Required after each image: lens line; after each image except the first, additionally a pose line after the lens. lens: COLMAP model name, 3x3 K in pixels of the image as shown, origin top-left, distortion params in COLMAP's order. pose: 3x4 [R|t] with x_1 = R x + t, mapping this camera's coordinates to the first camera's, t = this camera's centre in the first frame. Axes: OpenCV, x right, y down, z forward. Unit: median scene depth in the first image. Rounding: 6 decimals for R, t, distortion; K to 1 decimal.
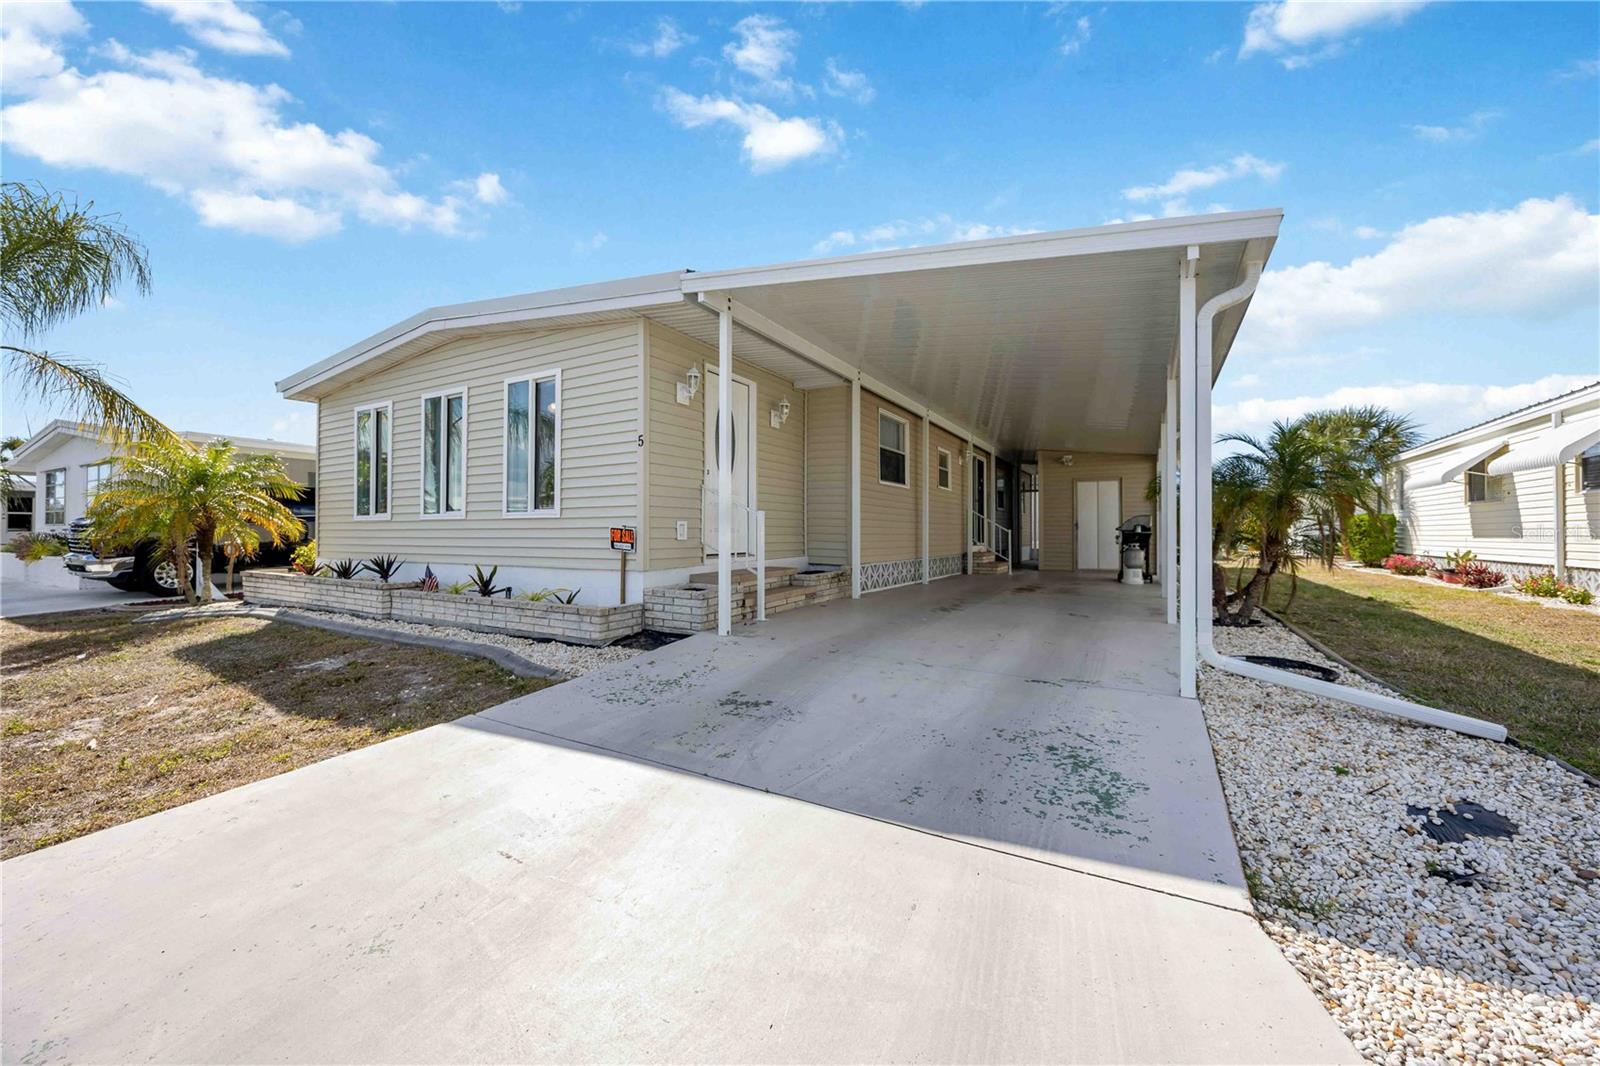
lens RADIAL K [[622.6, 0, 797.1], [0, 622.6, 490.0], [0, 0, 1]] dist [0.000117, -0.000022]
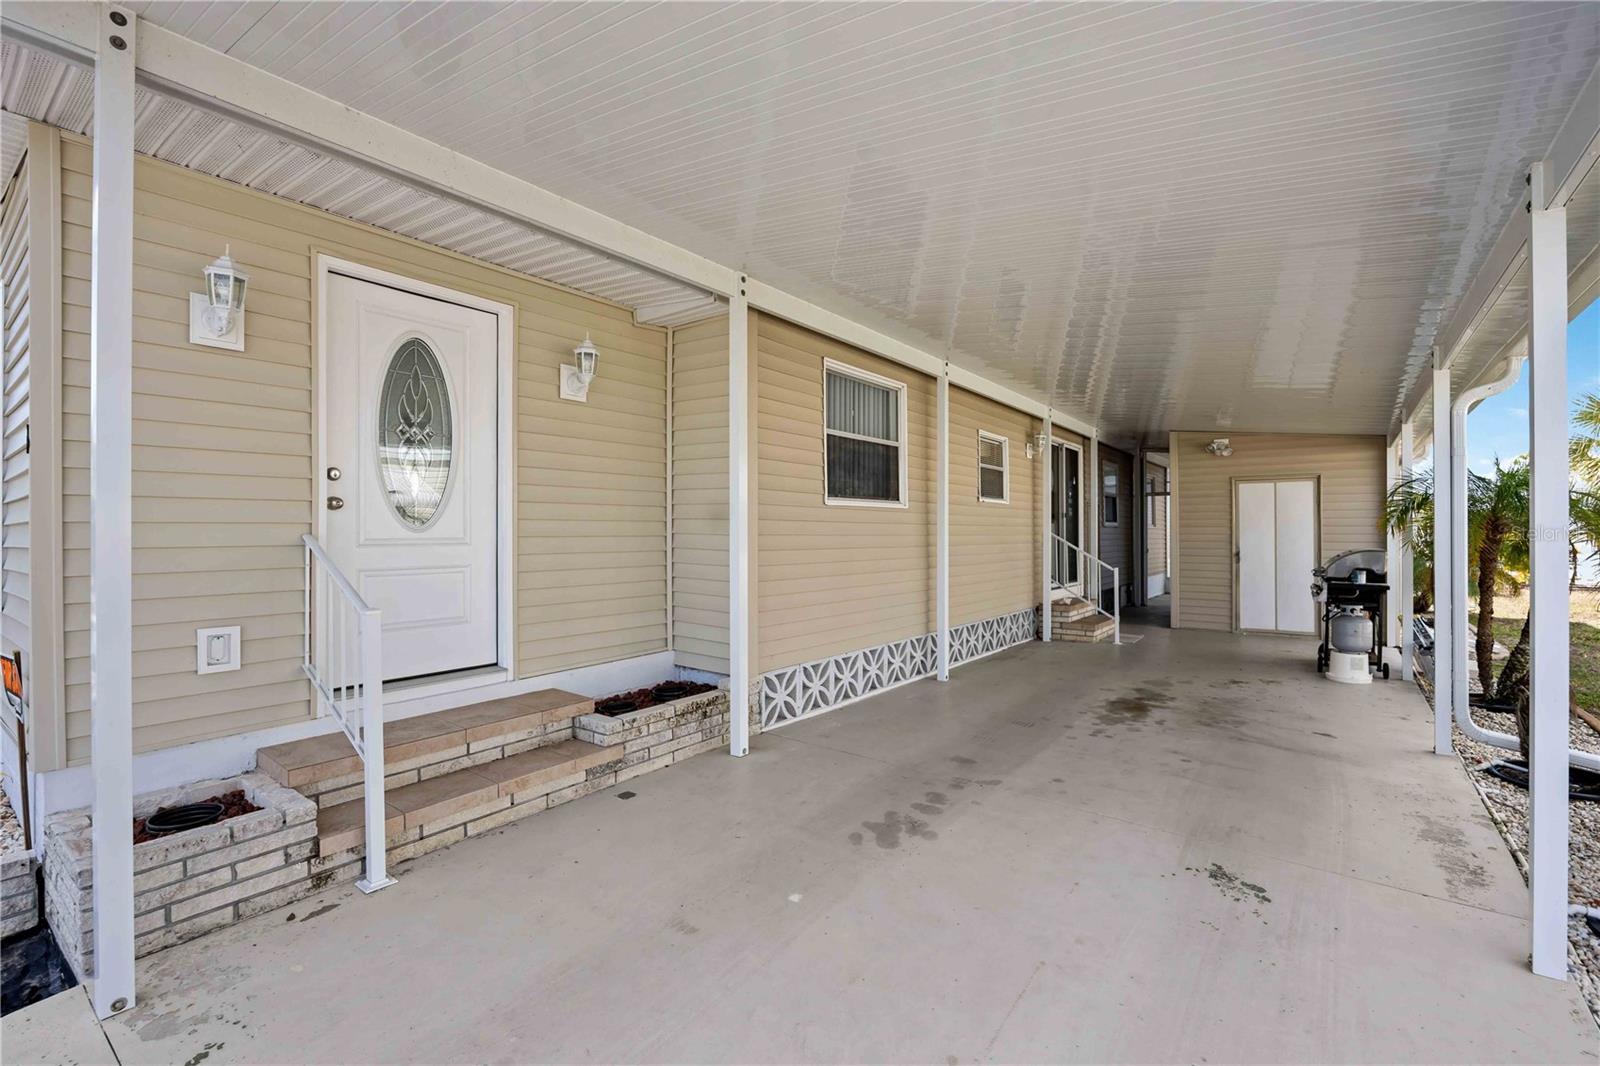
lens RADIAL K [[715.0, 0, 797.3], [0, 715.0, 496.4], [0, 0, 1]] dist [-0.002517, -0.000154]
pose [[0.991153, -0.008503, -0.132449, 0.161368], [0.011465, 0.999701, 0.021619, -0.026669], [0.132226, -0.022946, 0.990954, 0.352971]]
